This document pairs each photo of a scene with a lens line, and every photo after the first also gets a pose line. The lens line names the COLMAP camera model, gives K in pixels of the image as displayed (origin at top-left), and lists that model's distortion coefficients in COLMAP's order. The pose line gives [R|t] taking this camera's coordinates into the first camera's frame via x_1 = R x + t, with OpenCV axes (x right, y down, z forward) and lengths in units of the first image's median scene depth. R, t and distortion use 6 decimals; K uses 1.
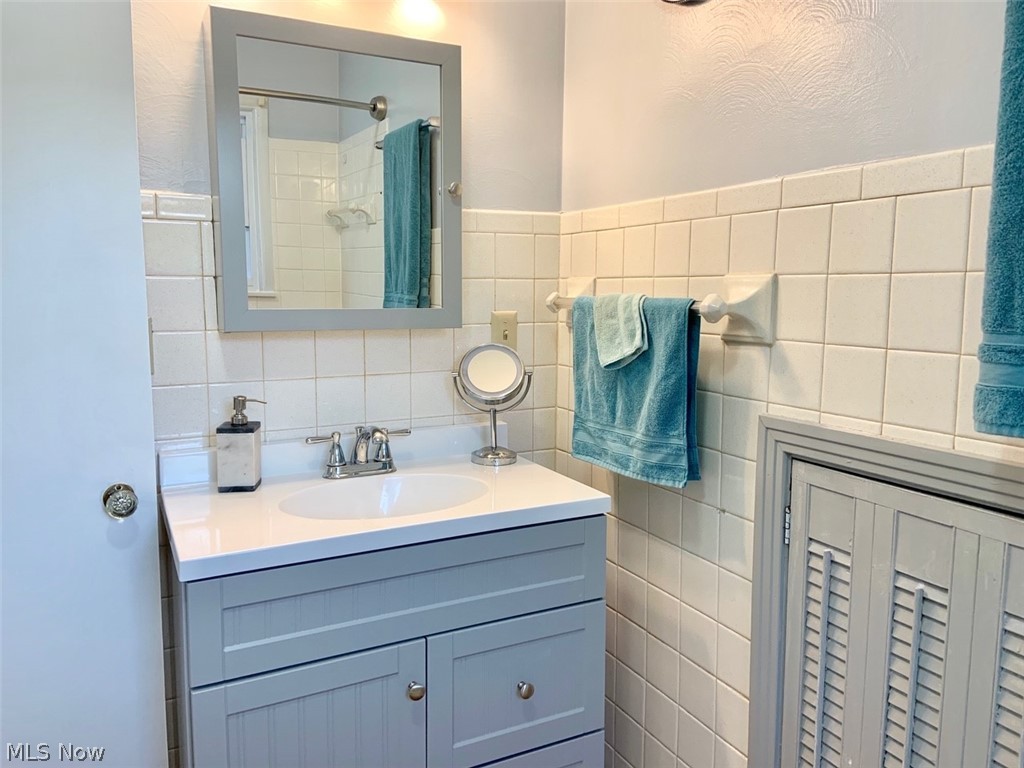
lens RADIAL K [[774.8, 0, 512.0], [0, 774.8, 384.0], [0, 0, 1]] dist [0.062178, 0.001094]
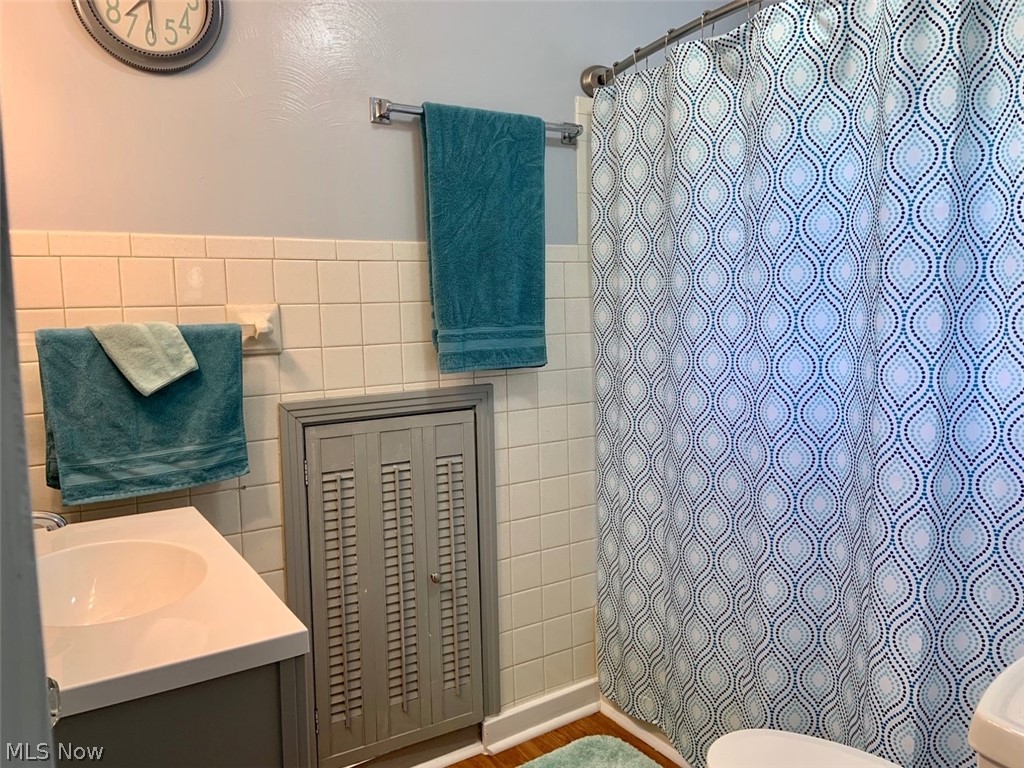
lens RADIAL K [[774.8, 0, 512.0], [0, 774.8, 384.0], [0, 0, 1]] dist [0.062178, 0.001094]
pose [[-0.094031, -0.109682, 0.989509, -1.132629], [0.145607, 0.981710, 0.122655, -0.108590], [-0.984864, 0.155613, -0.076341, 0.699999]]
